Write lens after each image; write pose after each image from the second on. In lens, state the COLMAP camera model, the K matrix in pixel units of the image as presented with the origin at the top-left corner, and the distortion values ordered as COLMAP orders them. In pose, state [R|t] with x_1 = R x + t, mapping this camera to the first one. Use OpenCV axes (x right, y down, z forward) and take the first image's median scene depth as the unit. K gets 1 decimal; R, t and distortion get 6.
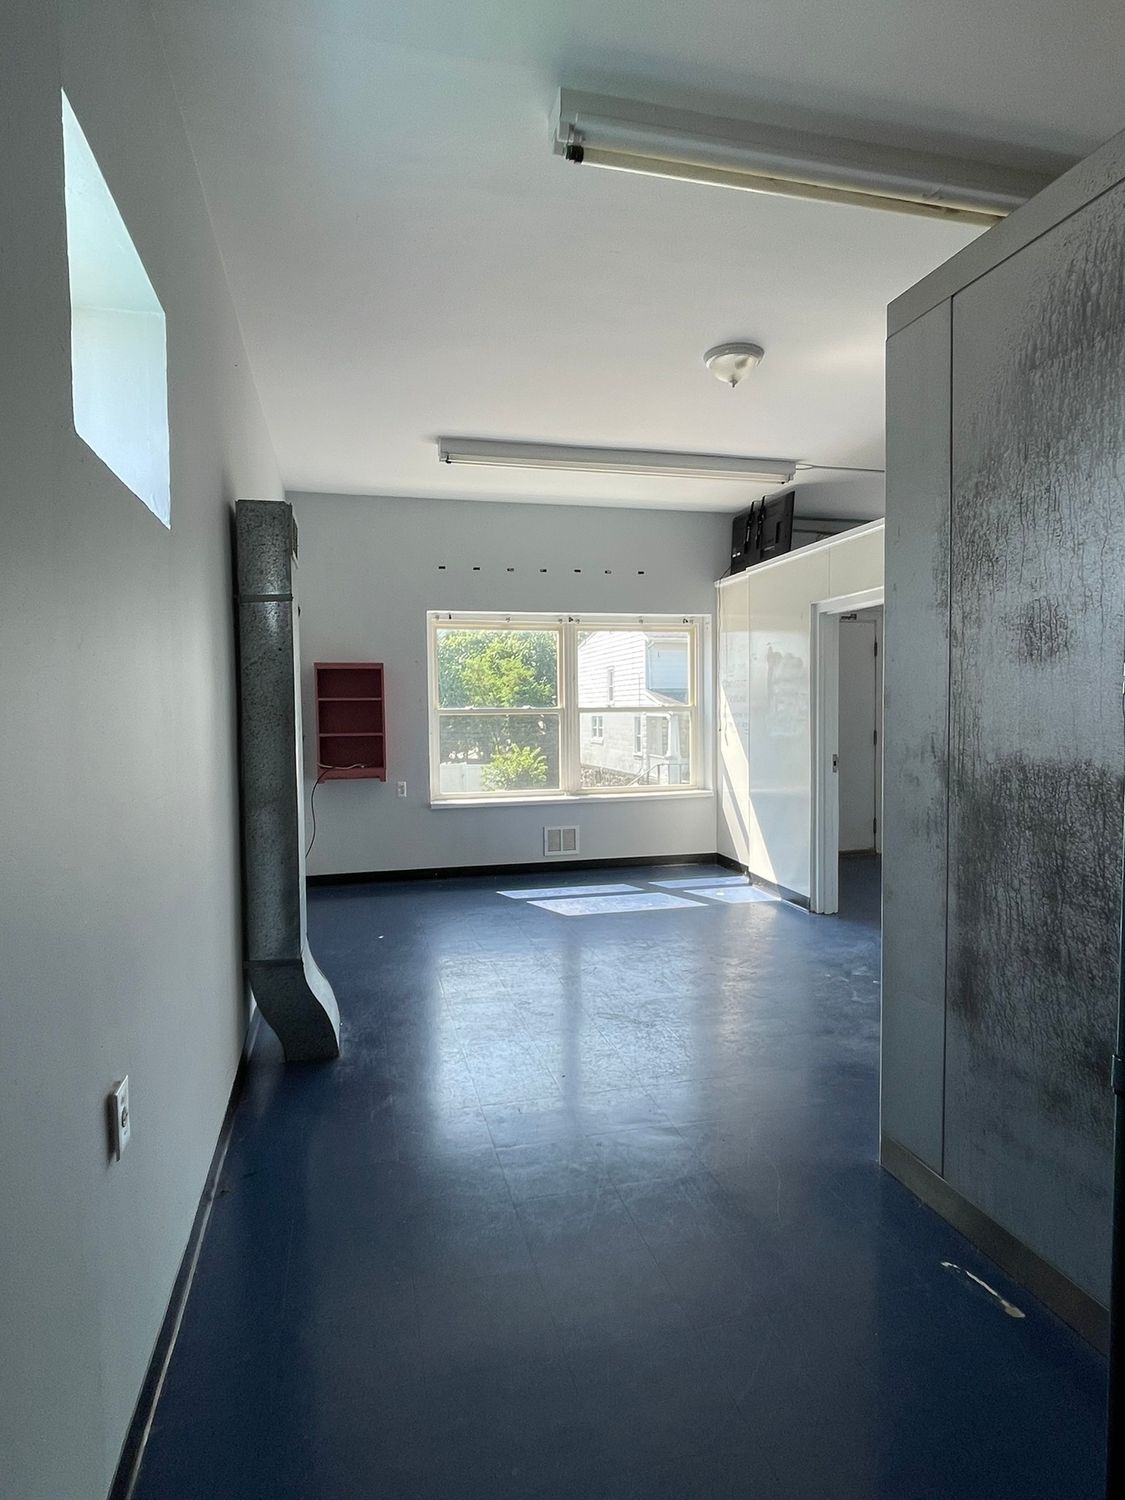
lens RADIAL K [[833.1, 0, 561.8], [0, 833.1, 749.5], [0, 0, 1]] dist [-0.000421, -0.000067]
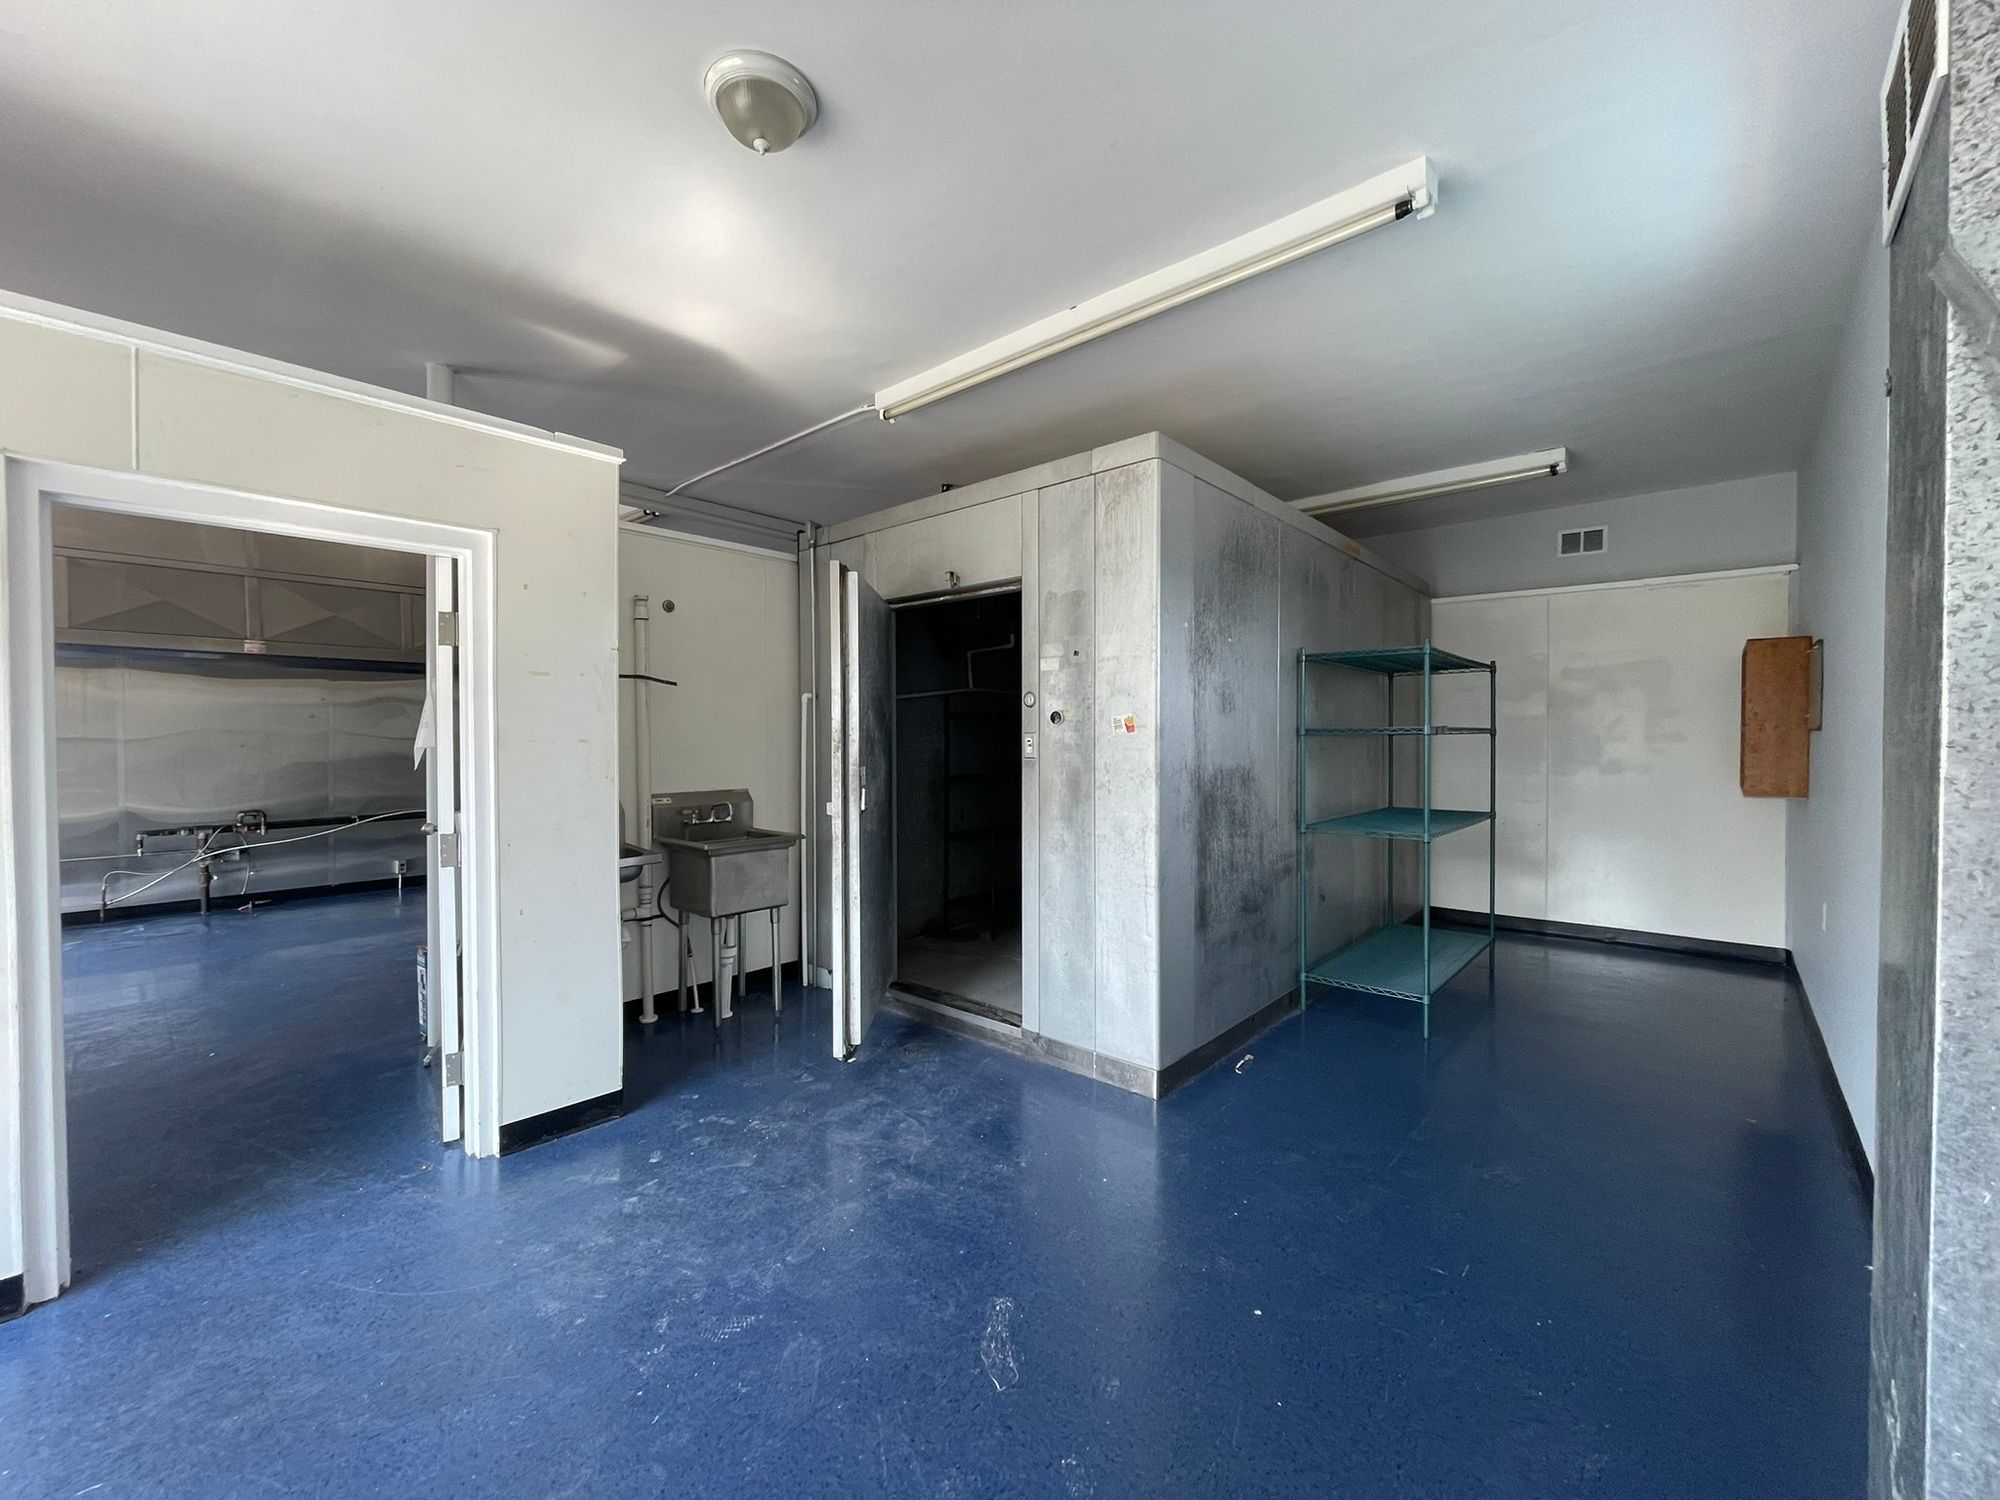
lens RADIAL K [[809.7, 0, 999.3], [0, 809.7, 745.3], [0, 0, 1]] dist [-0.000471, -0.000096]
pose [[-0.556461, 0.002327, 0.830871, -0.633684], [0.050604, 0.998235, 0.031095, -0.112369], [-0.829331, 0.059348, -0.555596, 2.308649]]
